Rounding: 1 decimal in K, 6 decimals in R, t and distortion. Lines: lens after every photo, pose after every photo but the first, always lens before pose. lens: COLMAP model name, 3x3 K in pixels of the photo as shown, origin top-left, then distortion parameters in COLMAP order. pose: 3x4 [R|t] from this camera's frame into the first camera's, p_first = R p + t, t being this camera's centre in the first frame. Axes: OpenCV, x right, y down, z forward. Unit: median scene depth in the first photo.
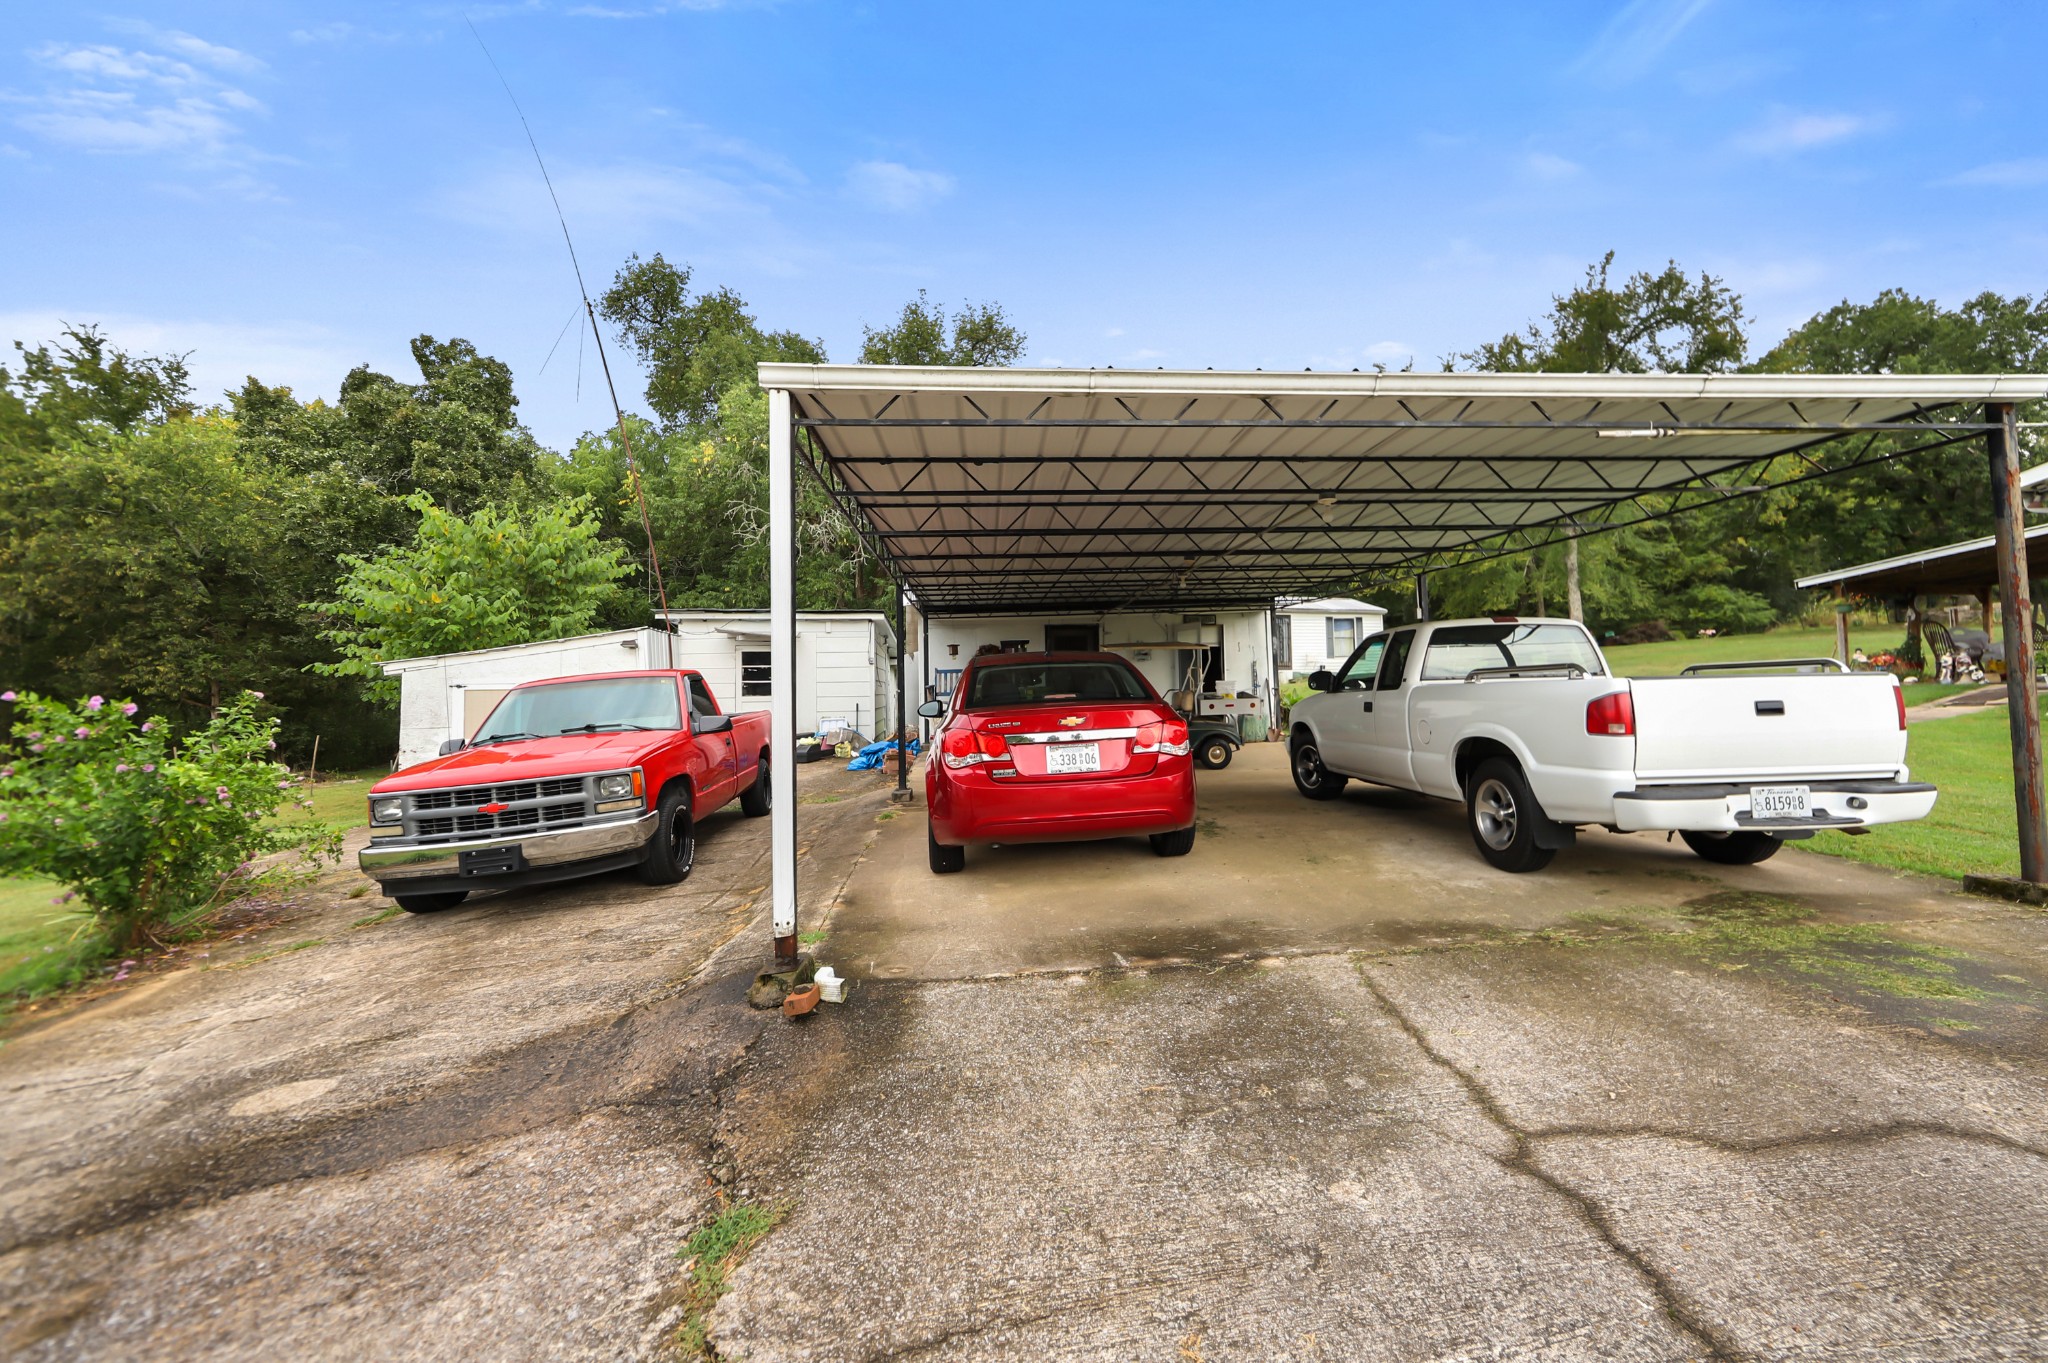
lens RADIAL K [[838.6, 0, 1087.4], [0, 838.6, 659.0], [0, 0, 1]] dist [-0.003430, -0.000181]
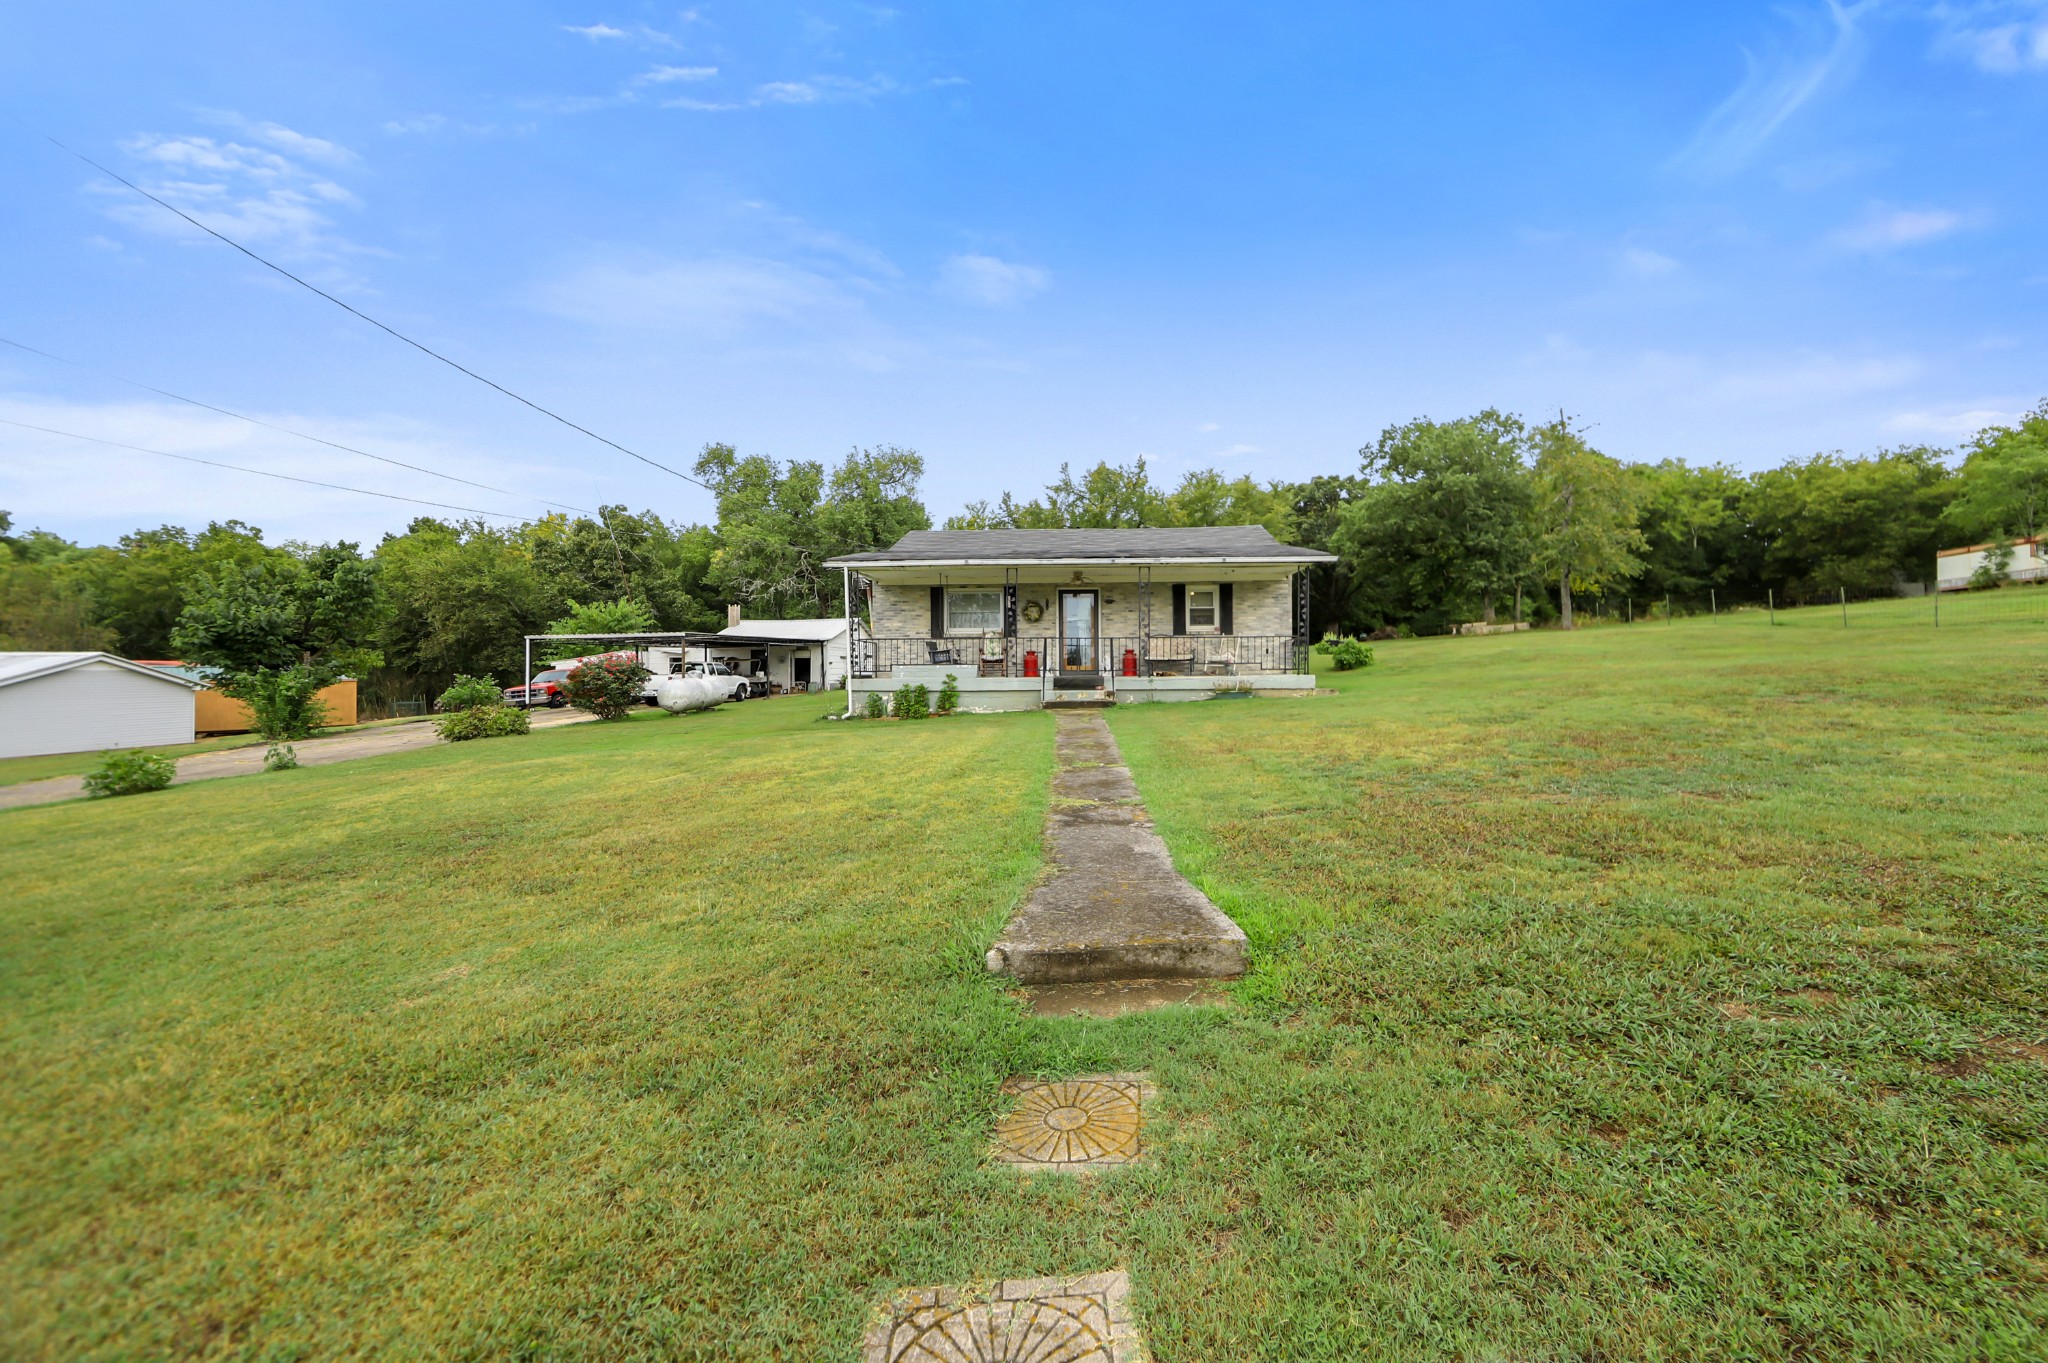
lens RADIAL K [[815.7, 0, 1067.3], [0, 815.7, 674.4], [0, 0, 1]] dist [0.000453, -0.000027]
pose [[0.958778, 0.012389, -0.283887, 0.738223], [-0.000354, 0.999100, 0.042405, -0.032593], [0.284157, -0.040557, 0.957920, -0.536961]]
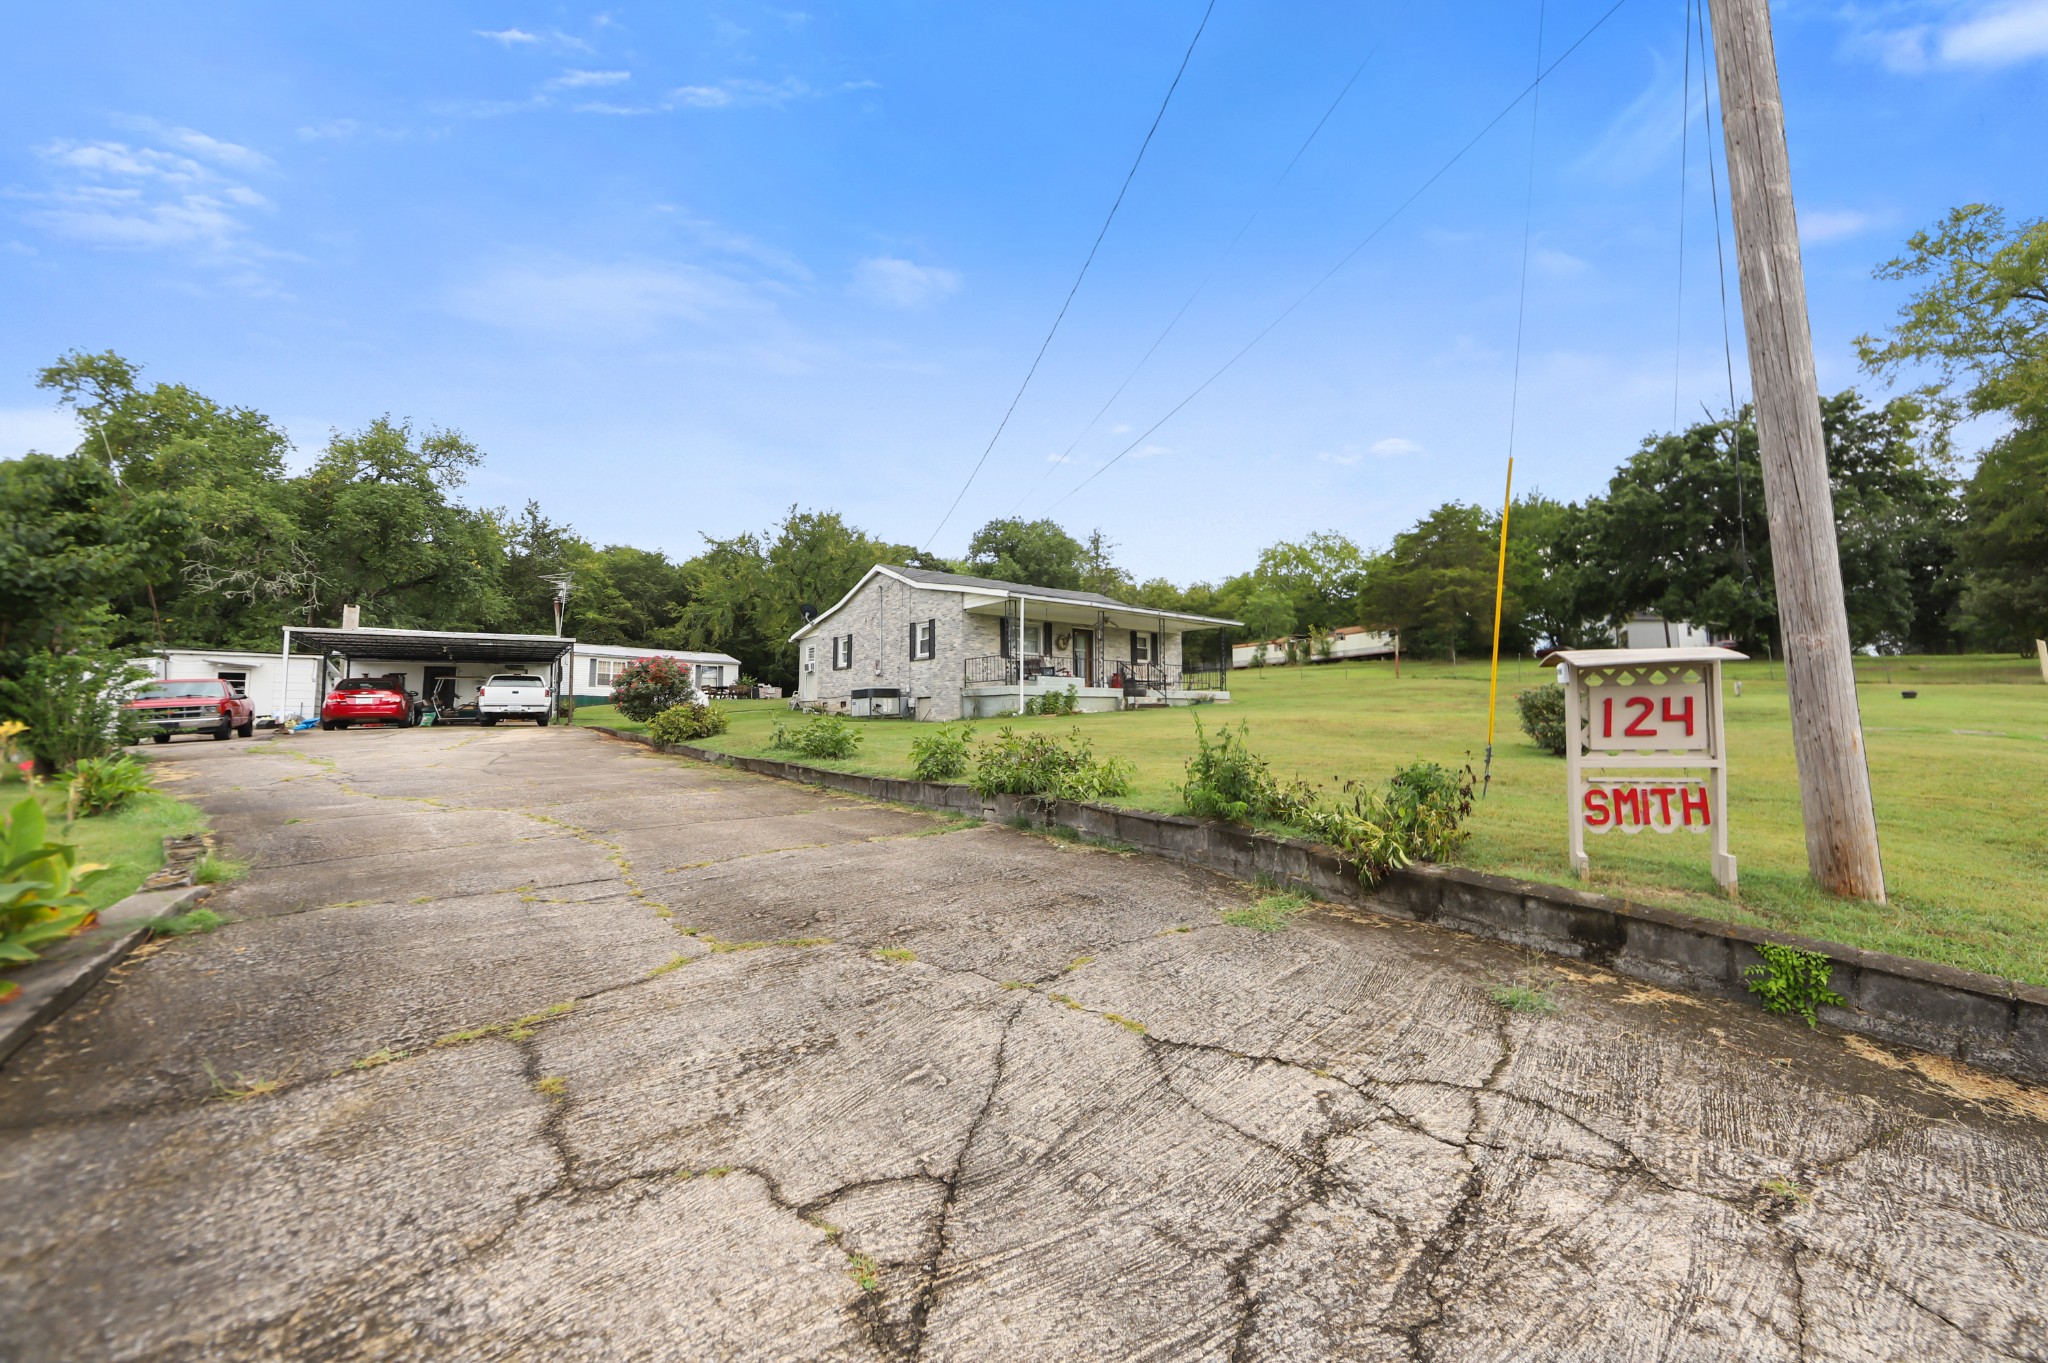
lens RADIAL K [[815.7, 0, 1067.3], [0, 815.7, 674.4], [0, 0, 1]] dist [0.000453, -0.000027]
pose [[0.885859, 0.039514, 0.462269, 0.193186], [-0.025283, 0.998998, -0.036941, 0.007040], [-0.463265, 0.021037, 0.885970, -0.686964]]
